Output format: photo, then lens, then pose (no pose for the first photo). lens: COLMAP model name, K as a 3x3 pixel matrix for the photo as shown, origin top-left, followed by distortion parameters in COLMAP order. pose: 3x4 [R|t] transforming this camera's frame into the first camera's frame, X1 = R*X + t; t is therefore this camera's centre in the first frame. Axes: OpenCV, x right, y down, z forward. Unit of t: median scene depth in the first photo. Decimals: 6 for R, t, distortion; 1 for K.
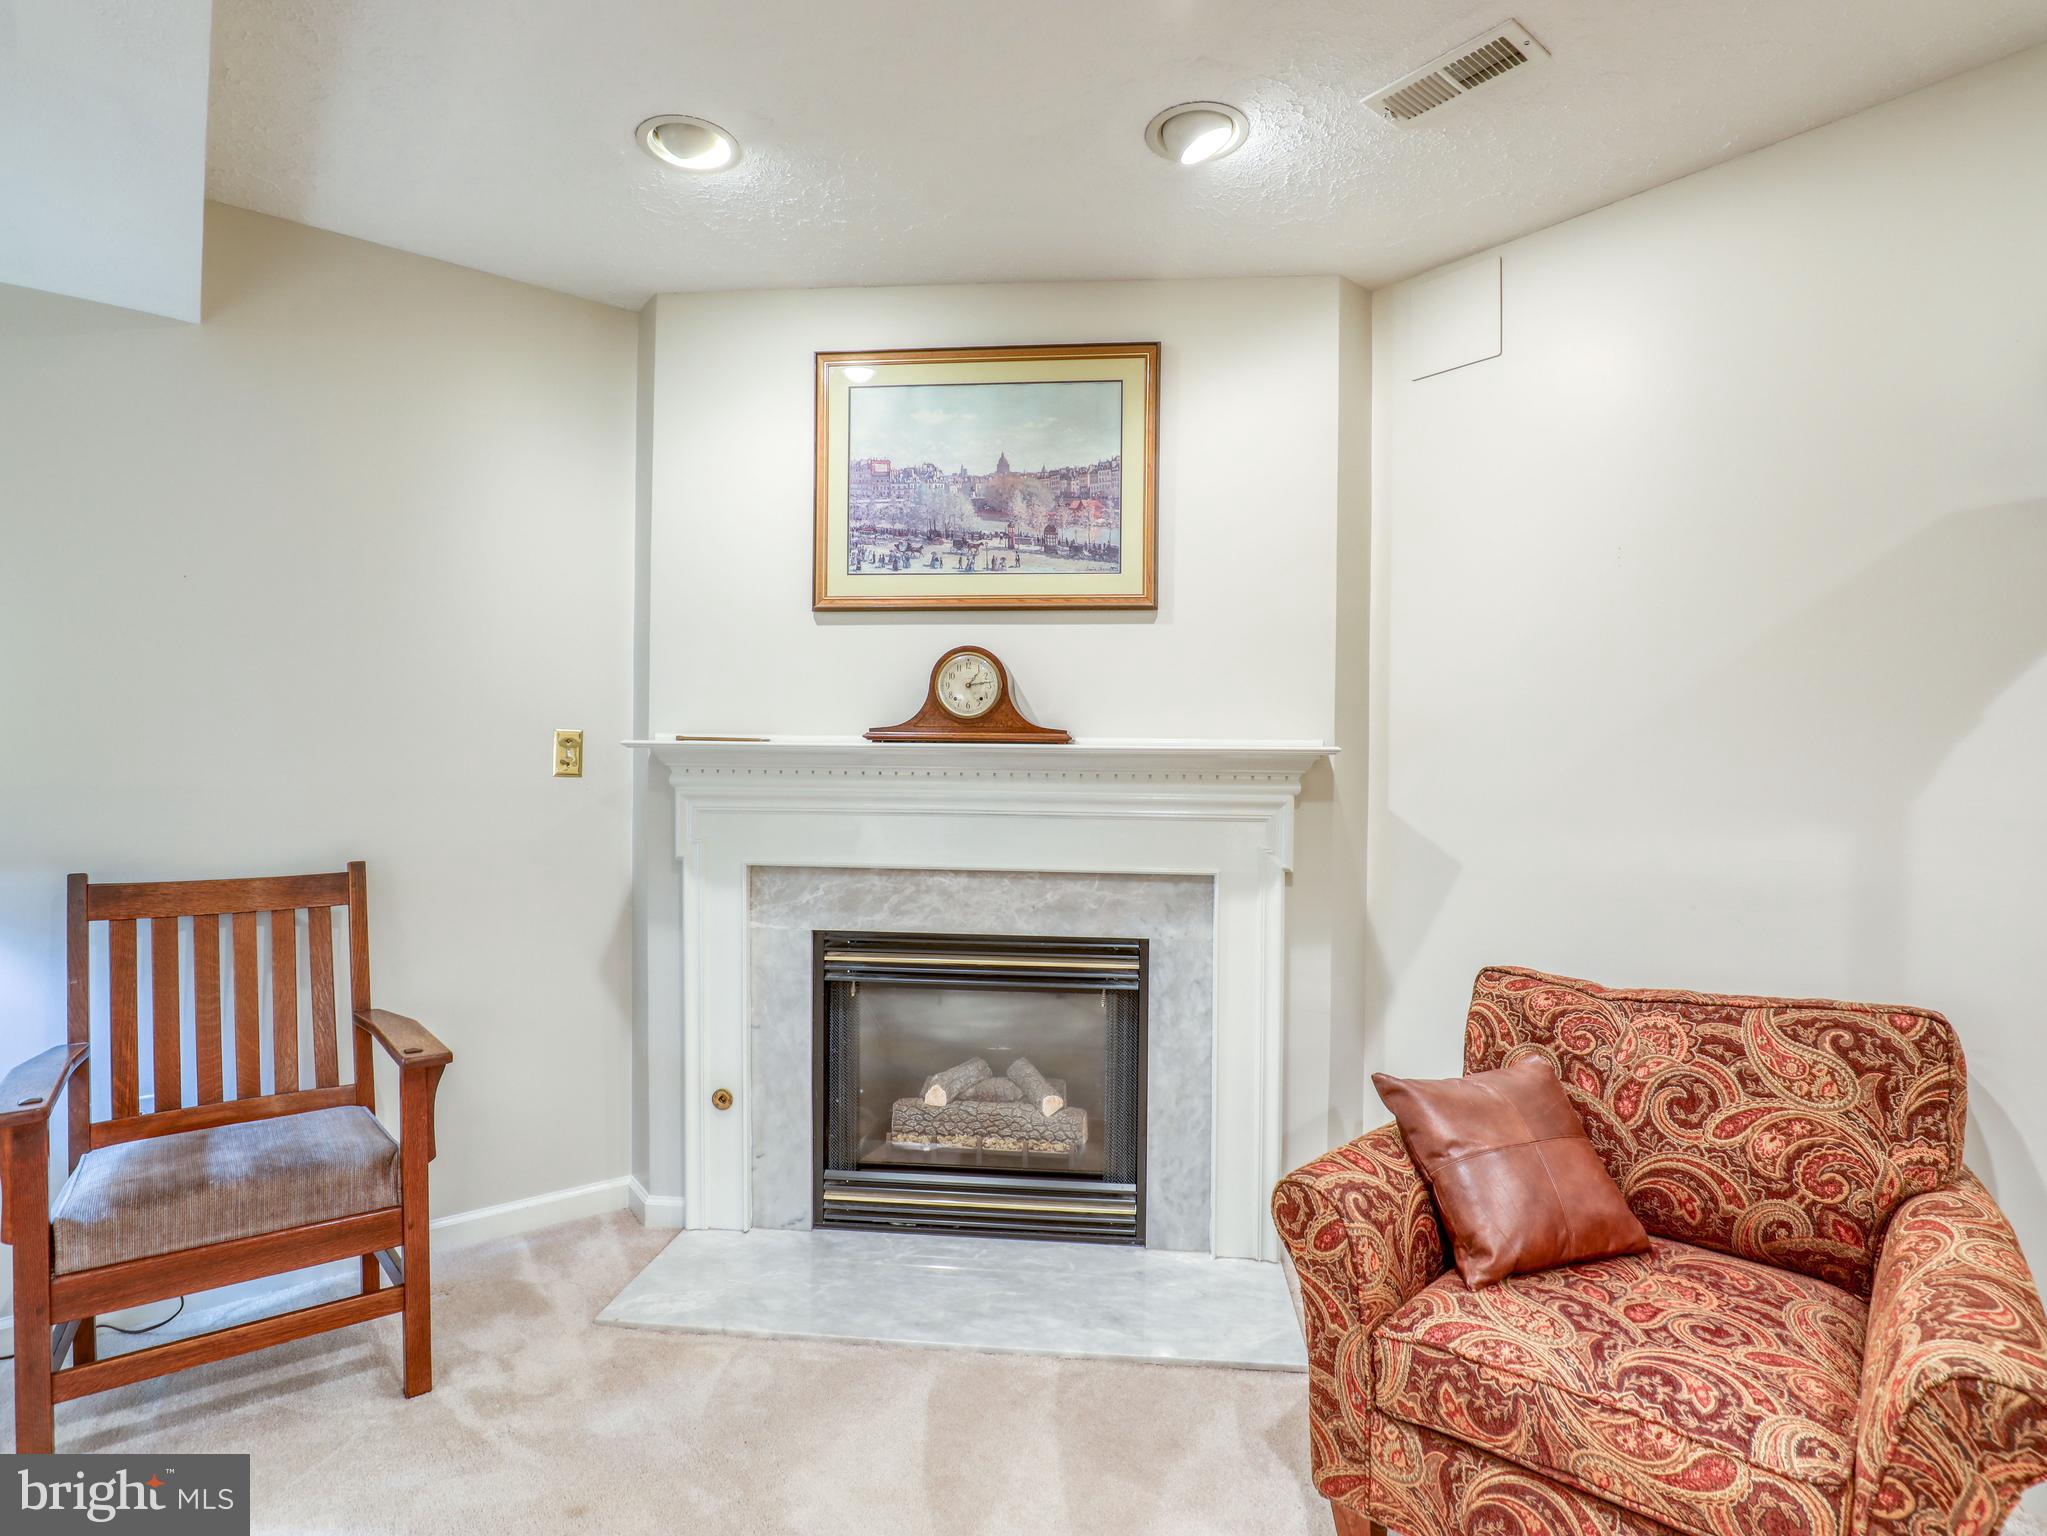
lens RADIAL K [[1057.7, 0, 1034.3], [0, 1057.7, 780.4], [0, 0, 1]] dist [-0.032728, 0.003973]
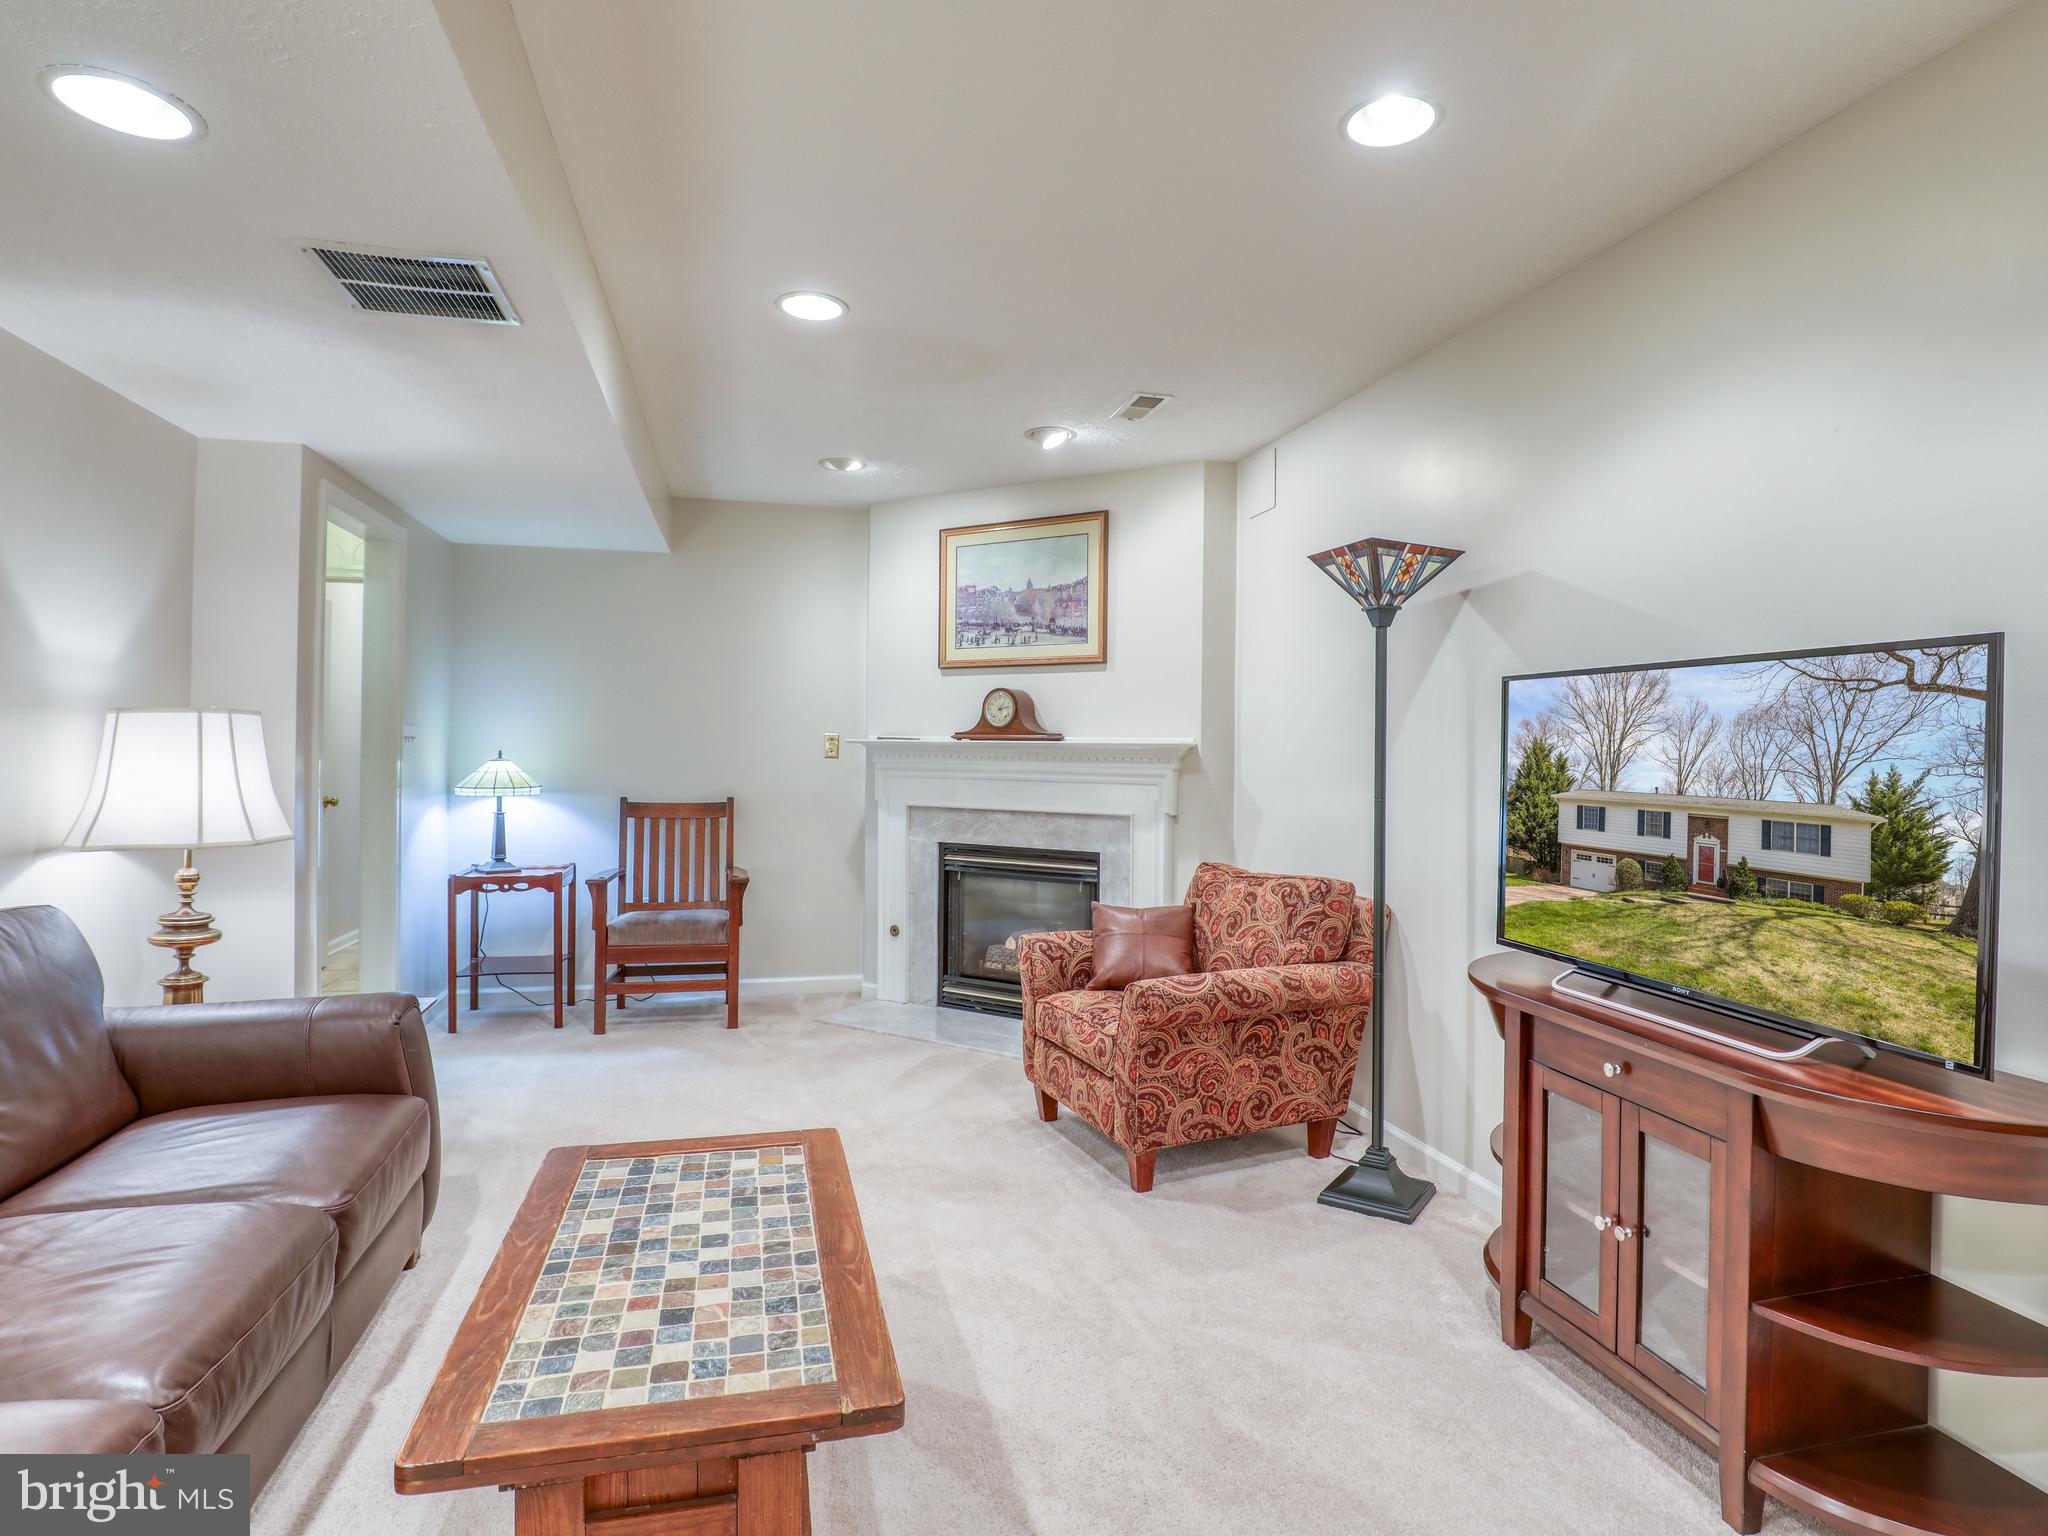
lens RADIAL K [[1058.2, 0, 1019.3], [0, 1058.2, 753.6], [0, 0, 1]] dist [-0.032728, 0.003973]
pose [[0.905460, 0.002675, -0.424424, 0.720755], [-0.010753, 0.999804, -0.016638, 0.017511], [0.424296, 0.019629, 0.905311, -0.629913]]
